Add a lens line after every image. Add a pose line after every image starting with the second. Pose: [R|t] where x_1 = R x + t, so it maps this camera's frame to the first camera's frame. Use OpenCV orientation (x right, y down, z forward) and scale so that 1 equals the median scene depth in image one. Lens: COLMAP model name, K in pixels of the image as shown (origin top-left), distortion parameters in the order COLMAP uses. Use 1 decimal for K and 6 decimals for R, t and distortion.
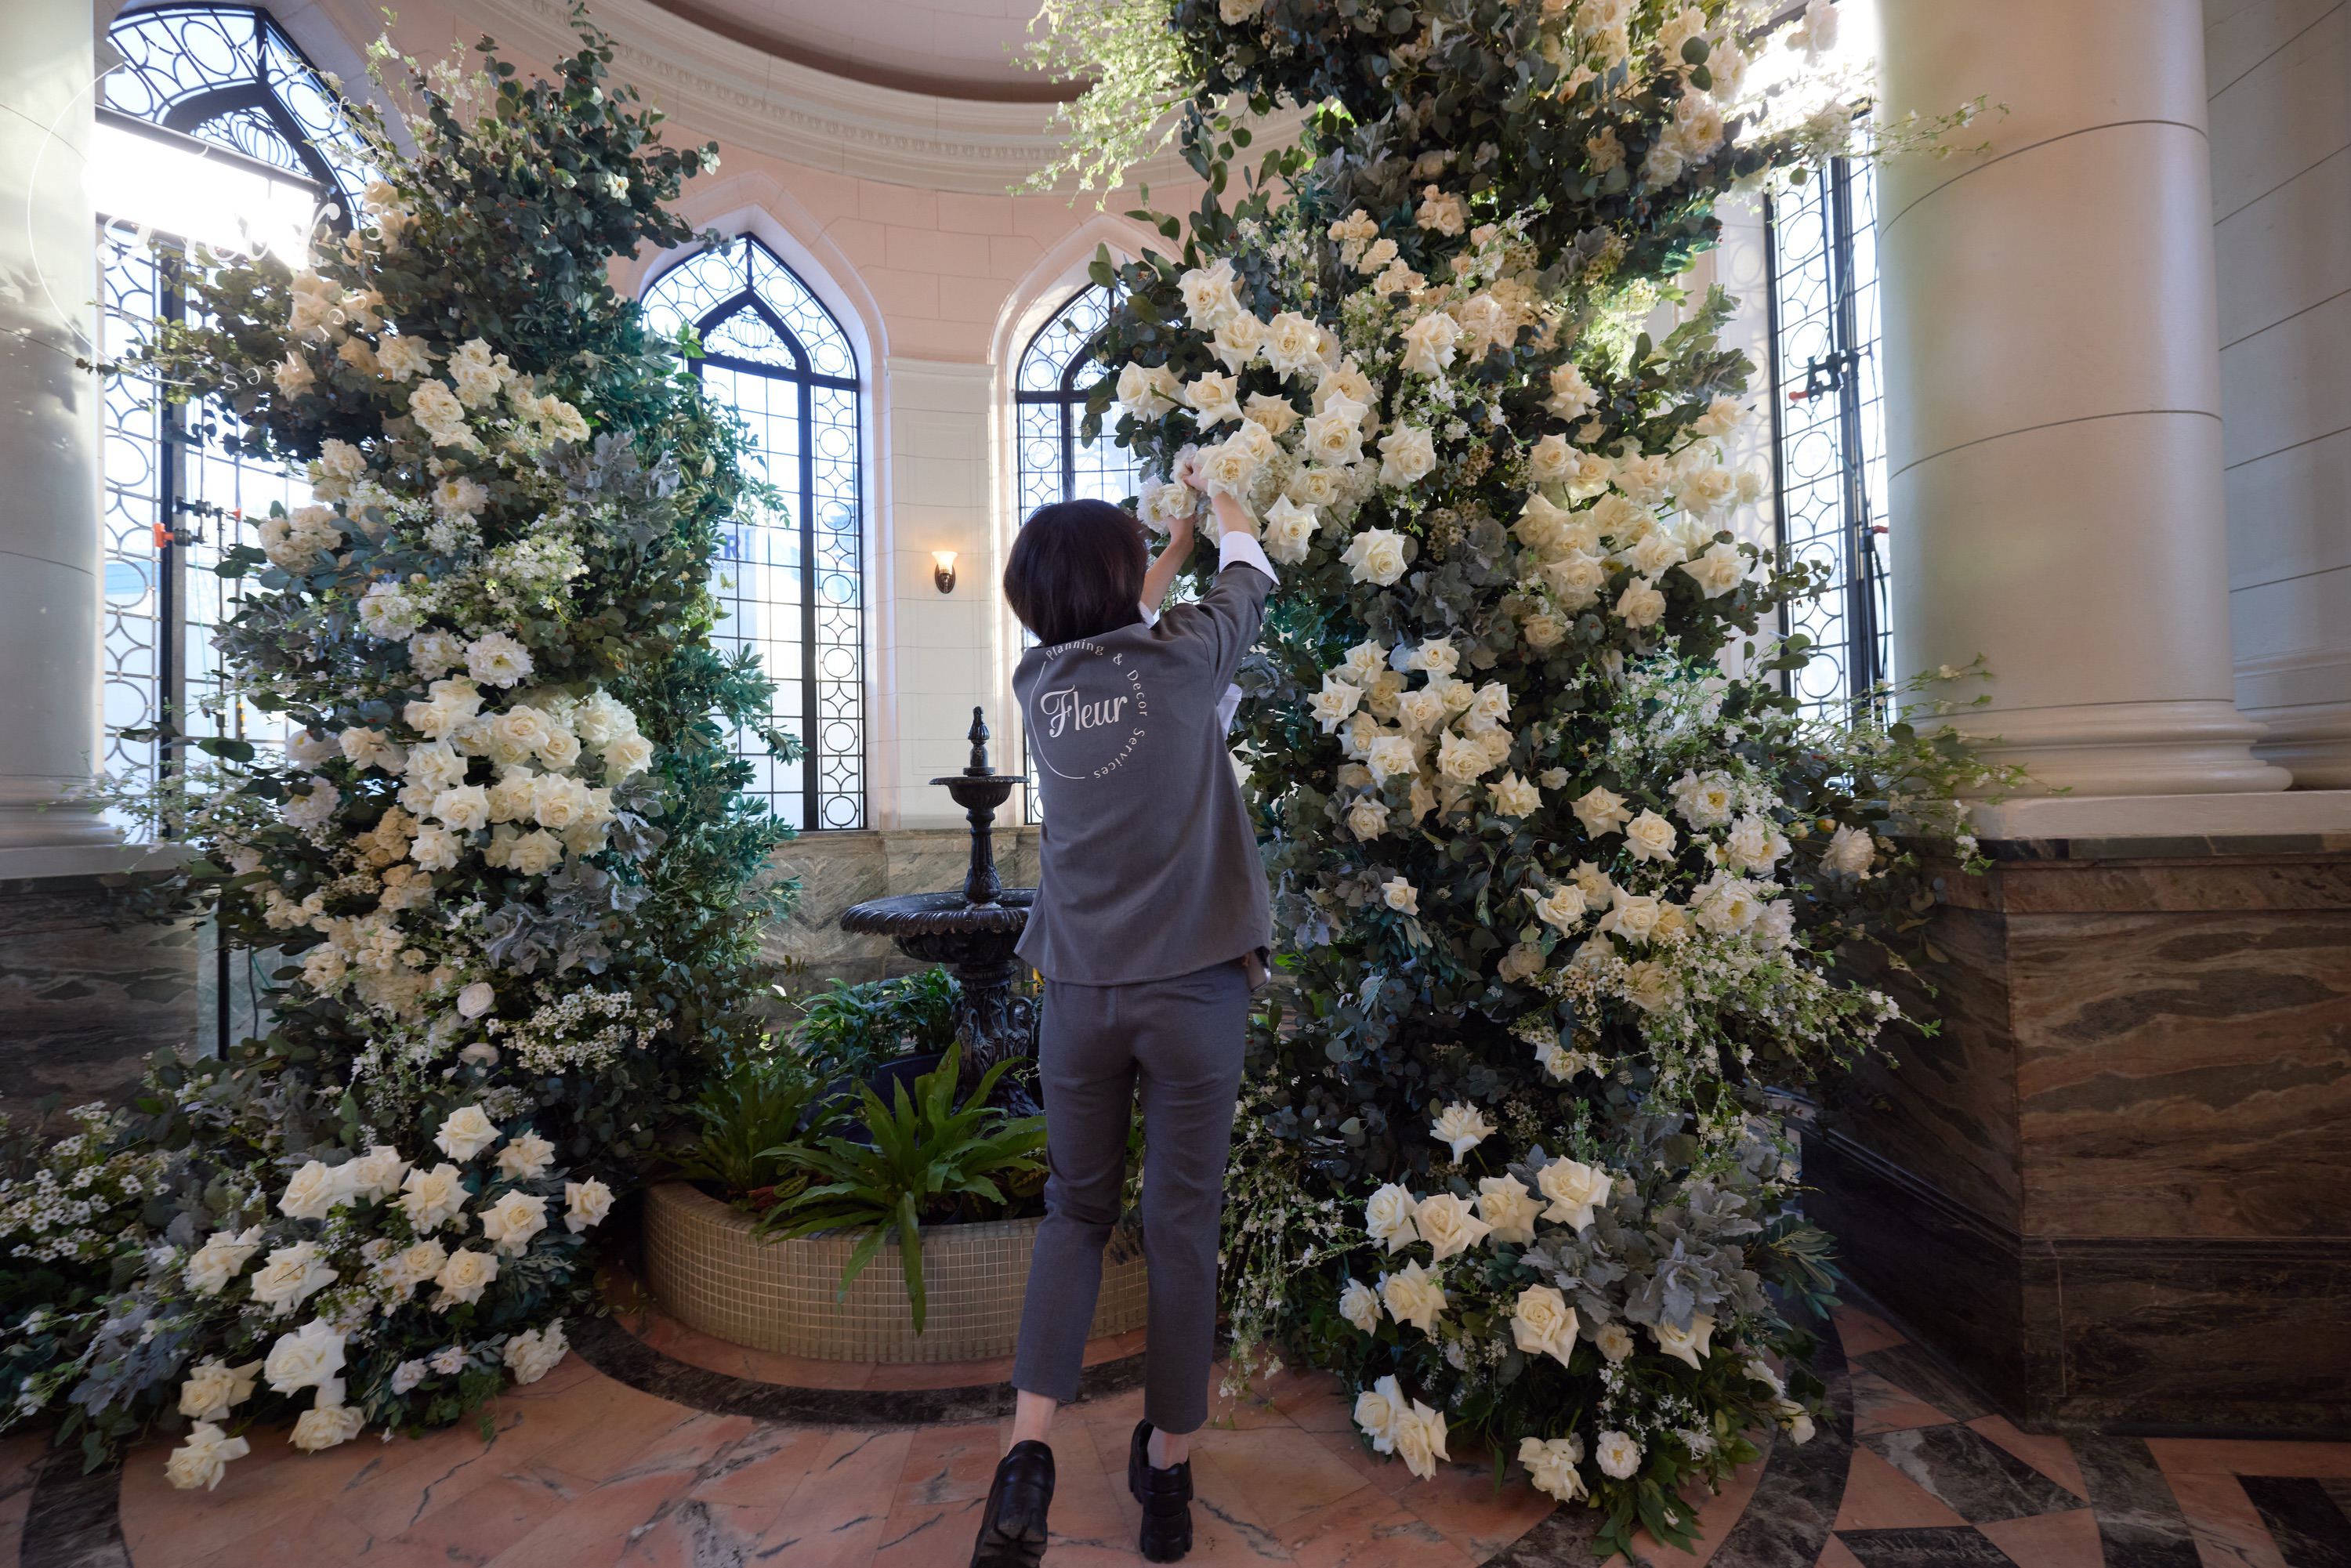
lens RADIAL K [[1016.7, 0, 1157.6], [0, 1016.7, 782.4], [0, 0, 1]] dist [0.002293, 0.000328]
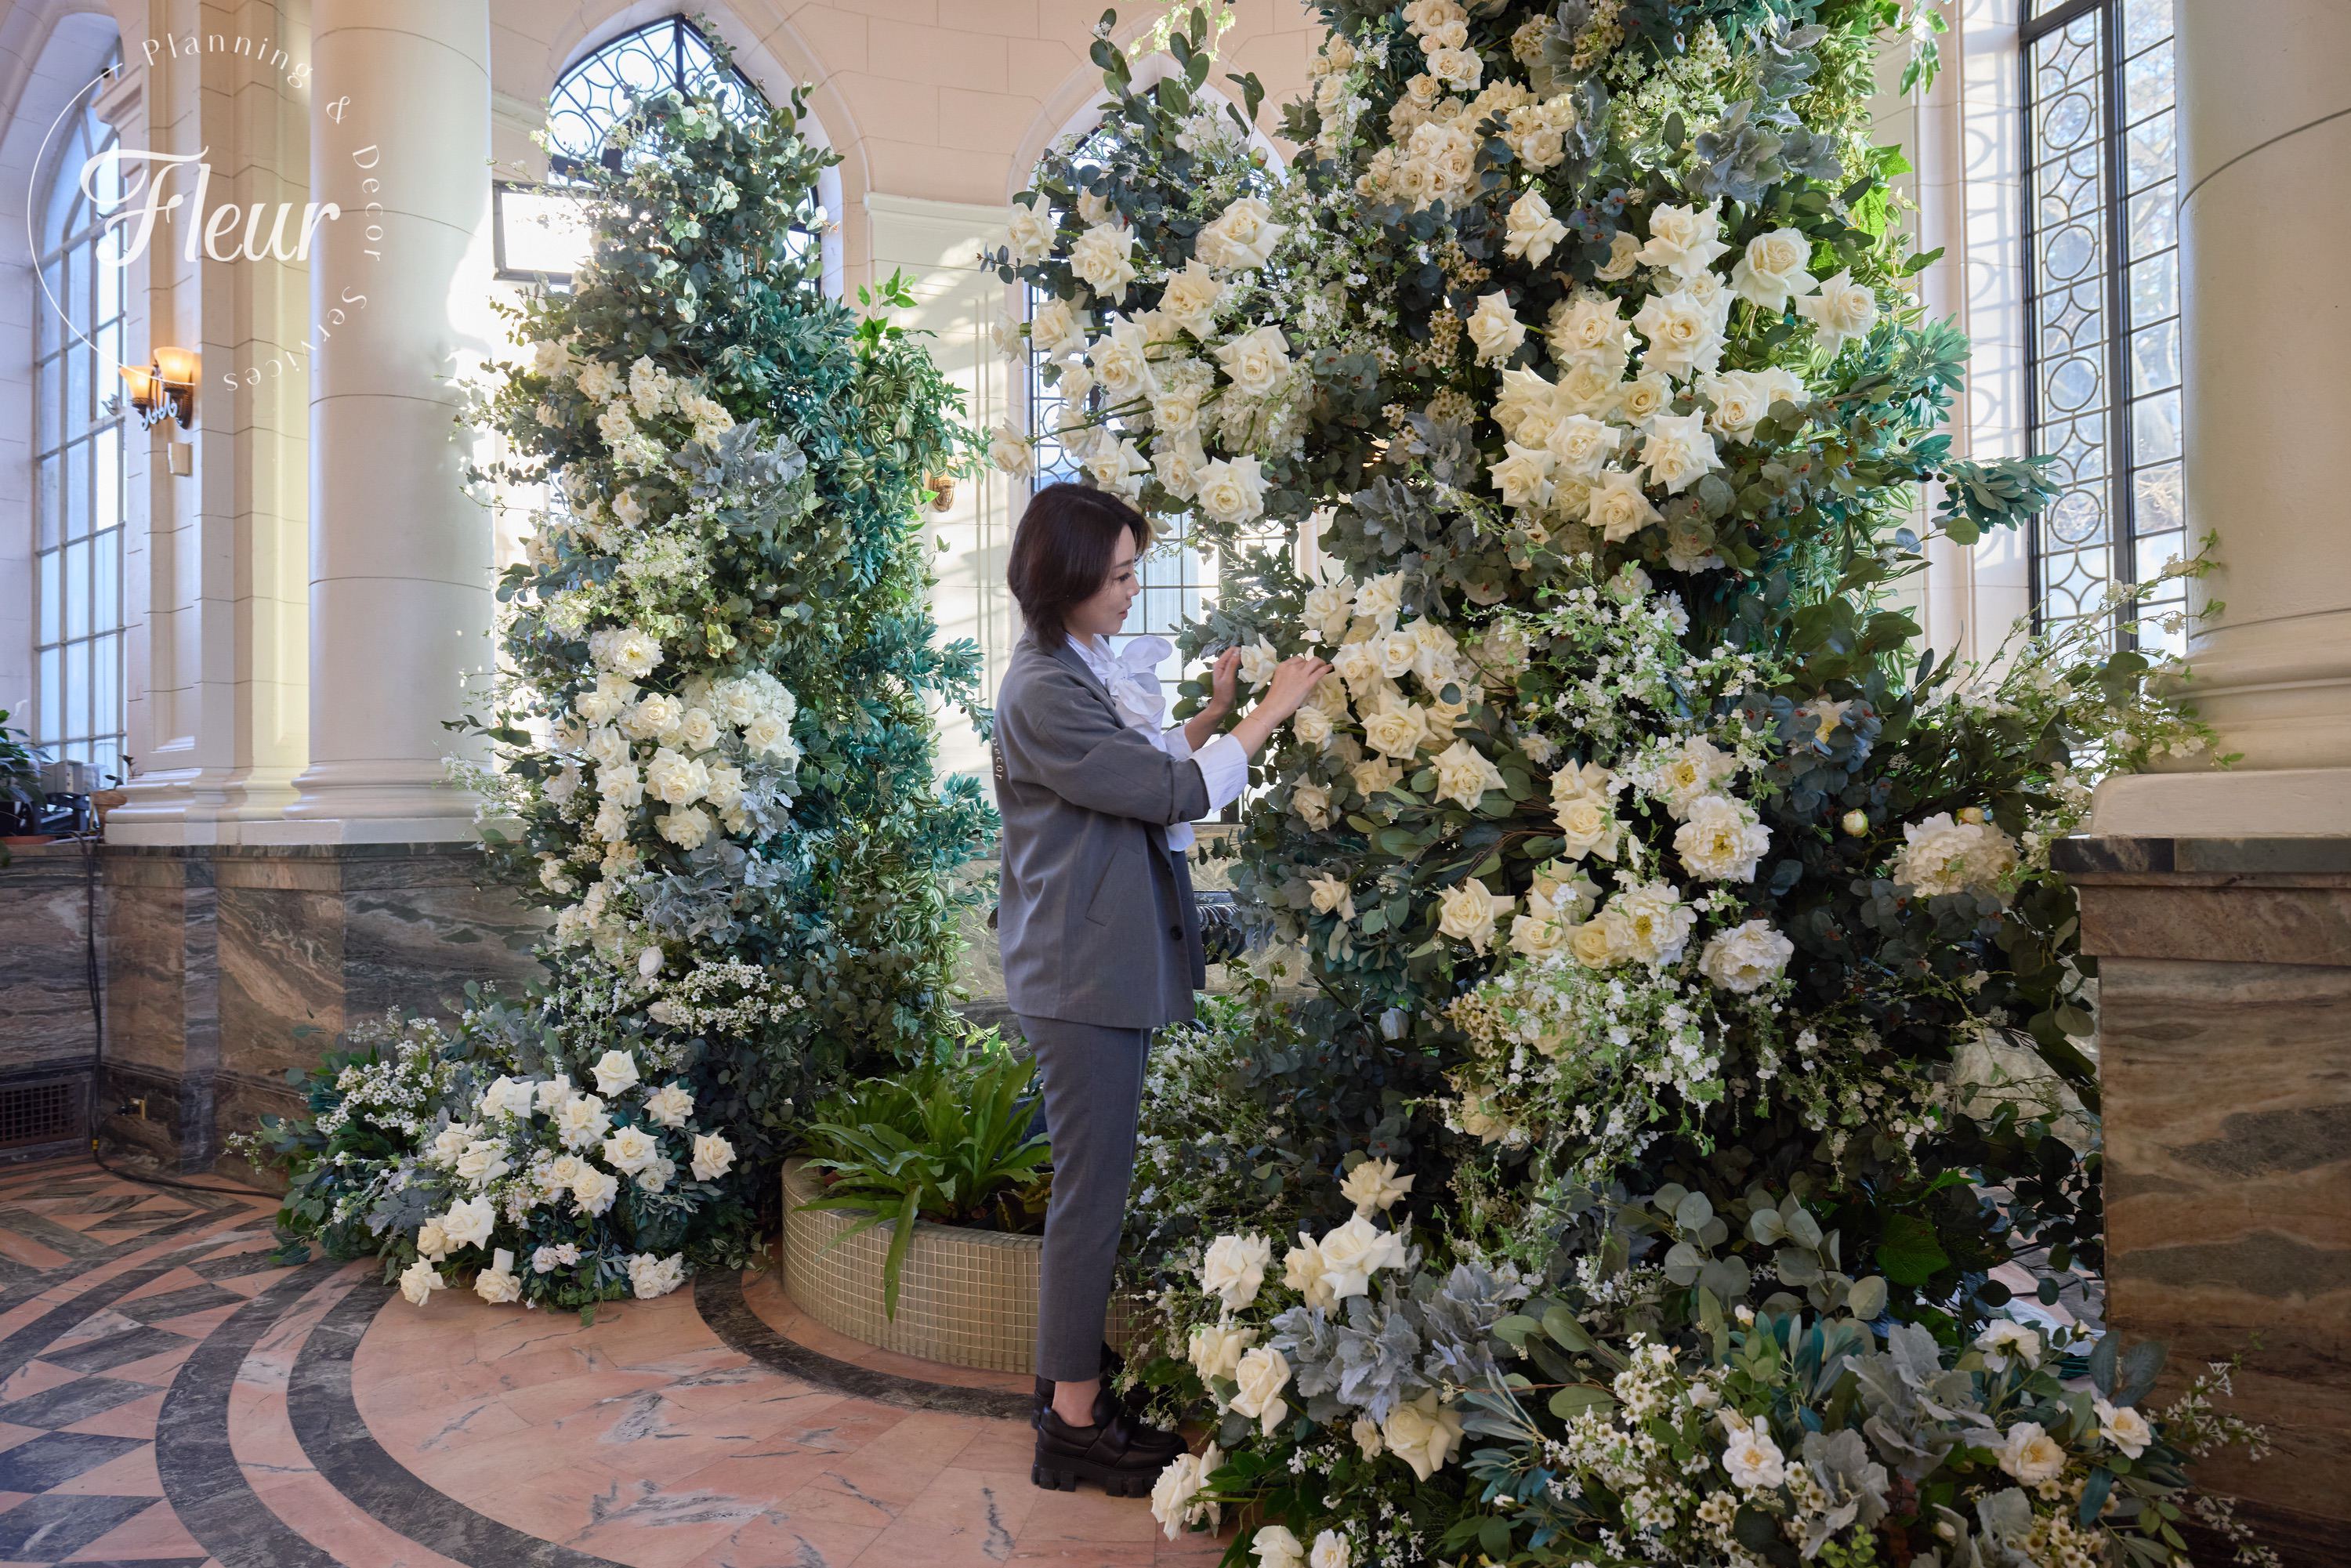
lens RADIAL K [[1535.1, 0, 1156.7], [0, 1535.1, 801.0], [0, 0, 1]] dist [-0.008585, 0.003335]
pose [[0.836078, 0.008011, -0.548551, 0.760098], [0.004535, 0.999758, 0.021512, 0.009193], [0.548591, -0.020473, 0.835840, -0.085751]]
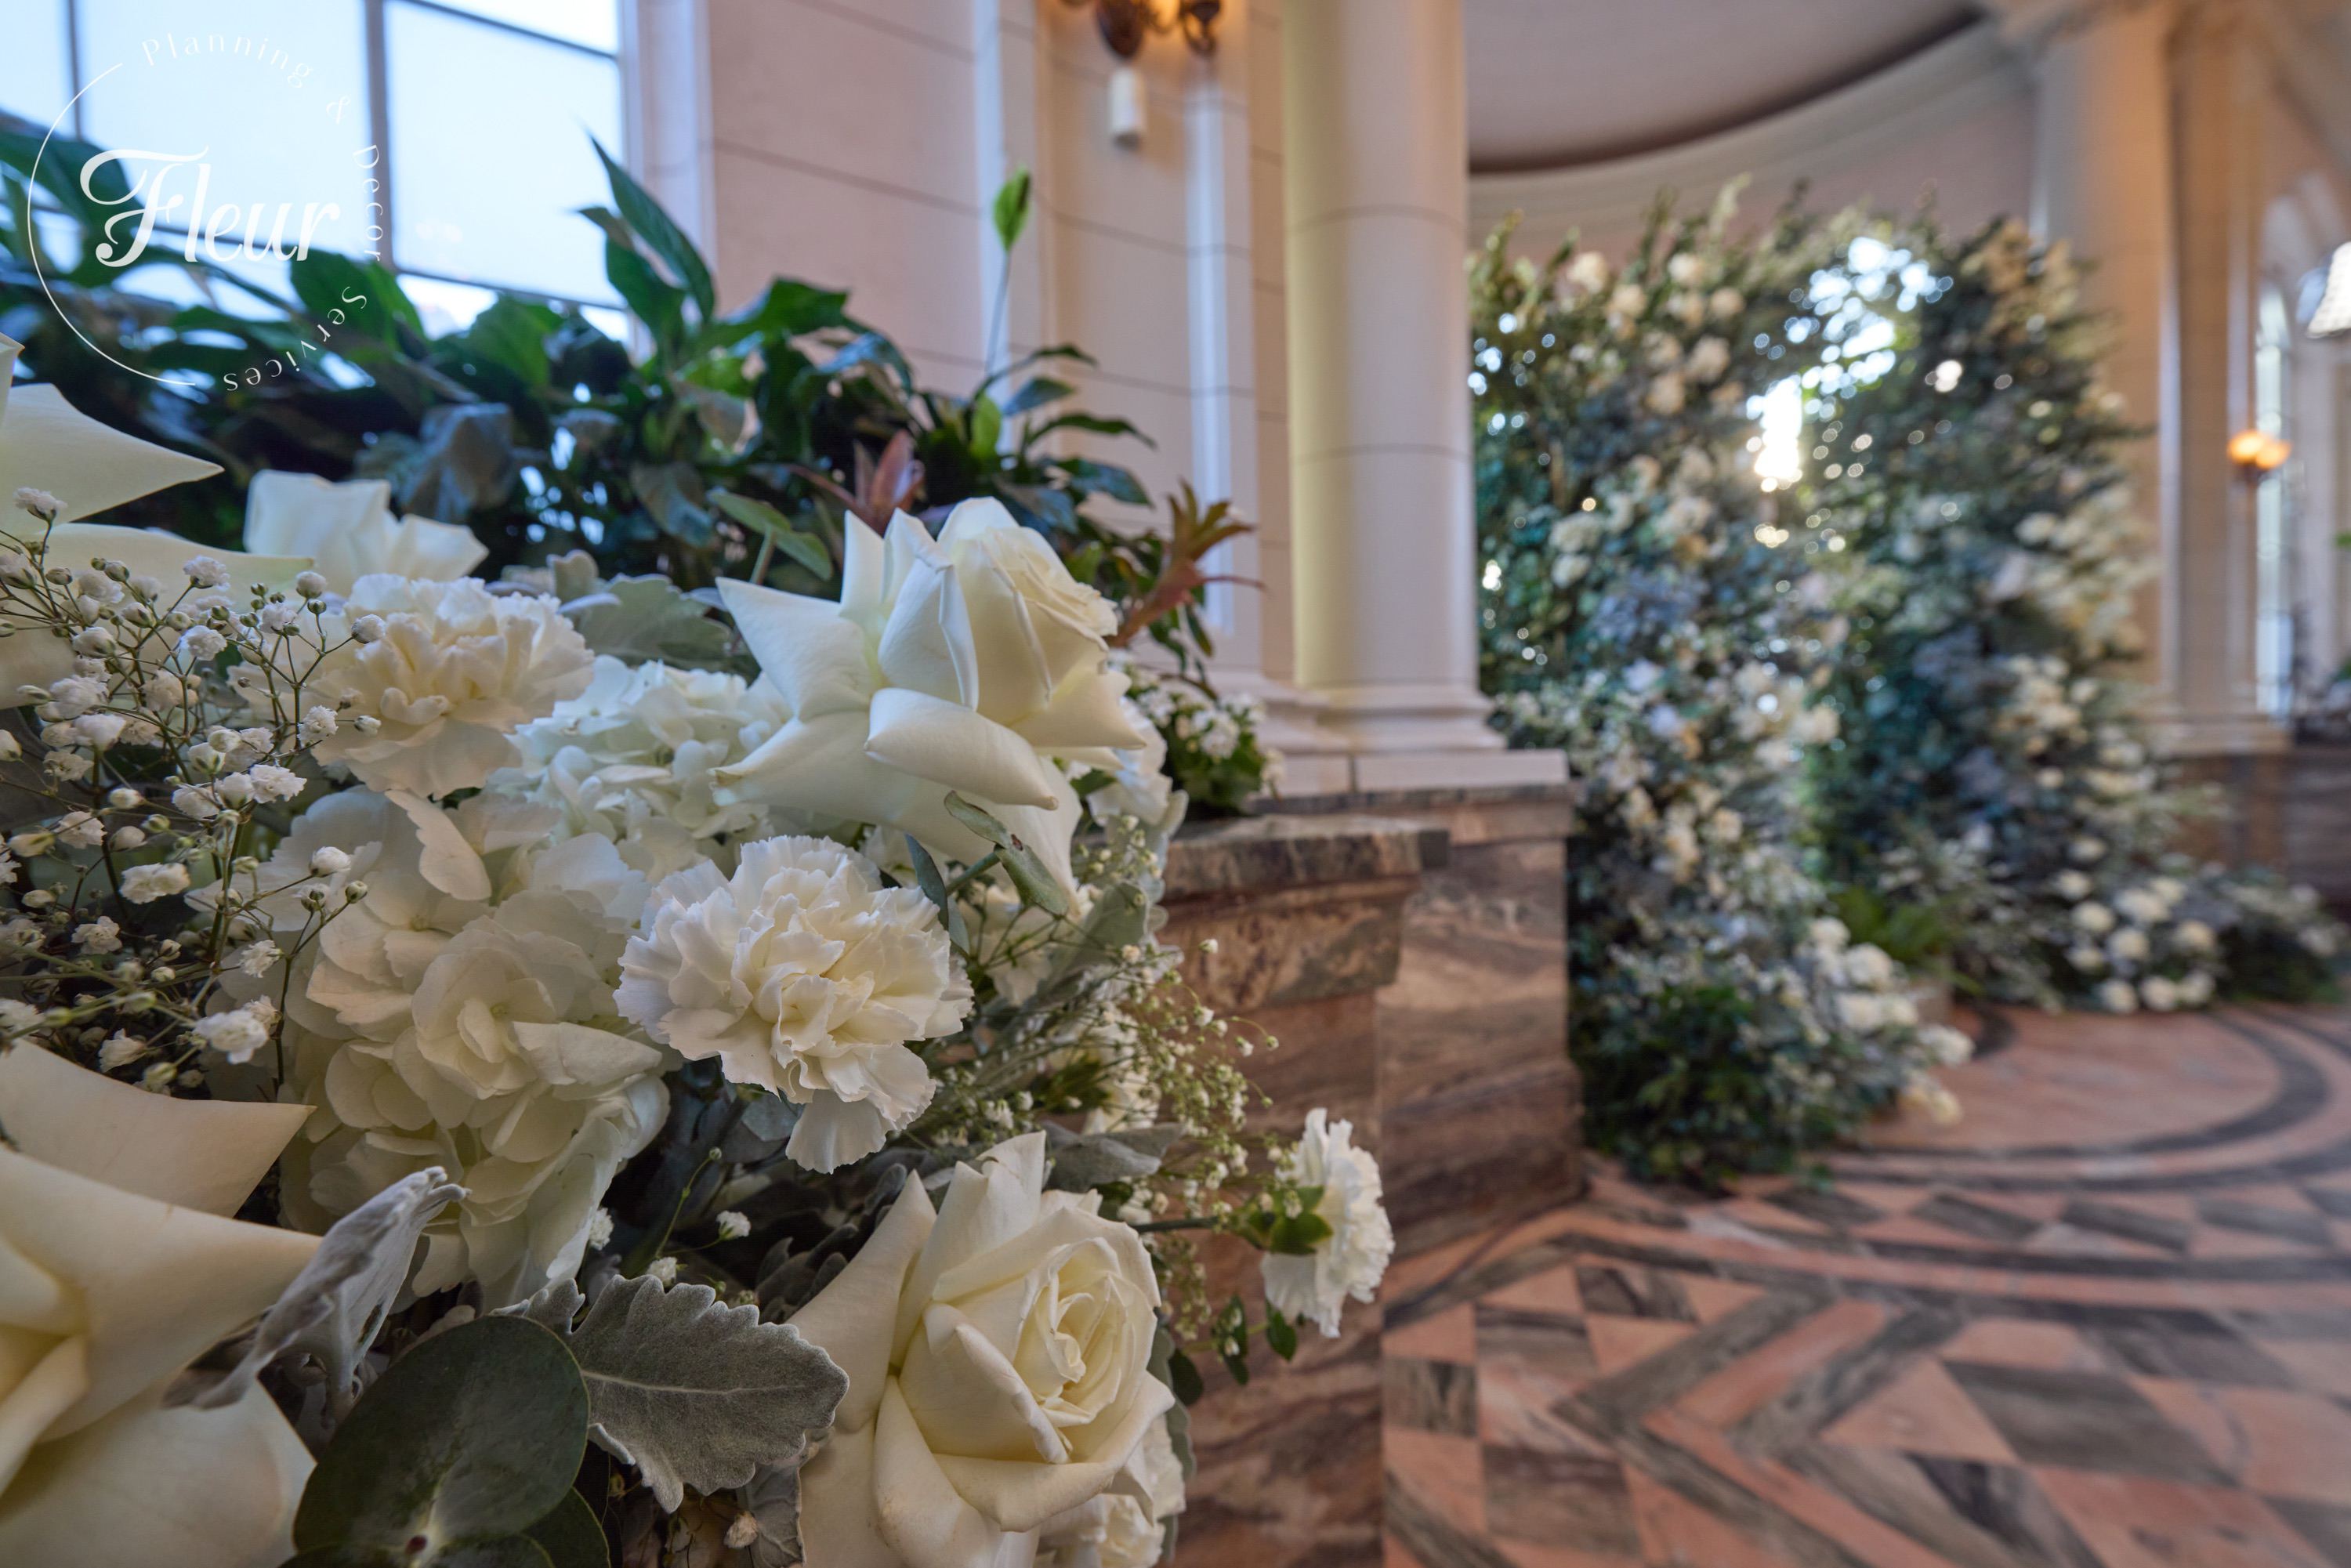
lens RADIAL K [[1034.7, 0, 1181.0], [0, 1034.7, 807.2], [0, 0, 1]] dist [0.010939, -0.000632]
pose [[0.797393, -0.016776, 0.603227, -2.445066], [-0.009875, 0.999117, 0.040840, 0.094193], [-0.603380, -0.038523, 0.796523, 0.343703]]
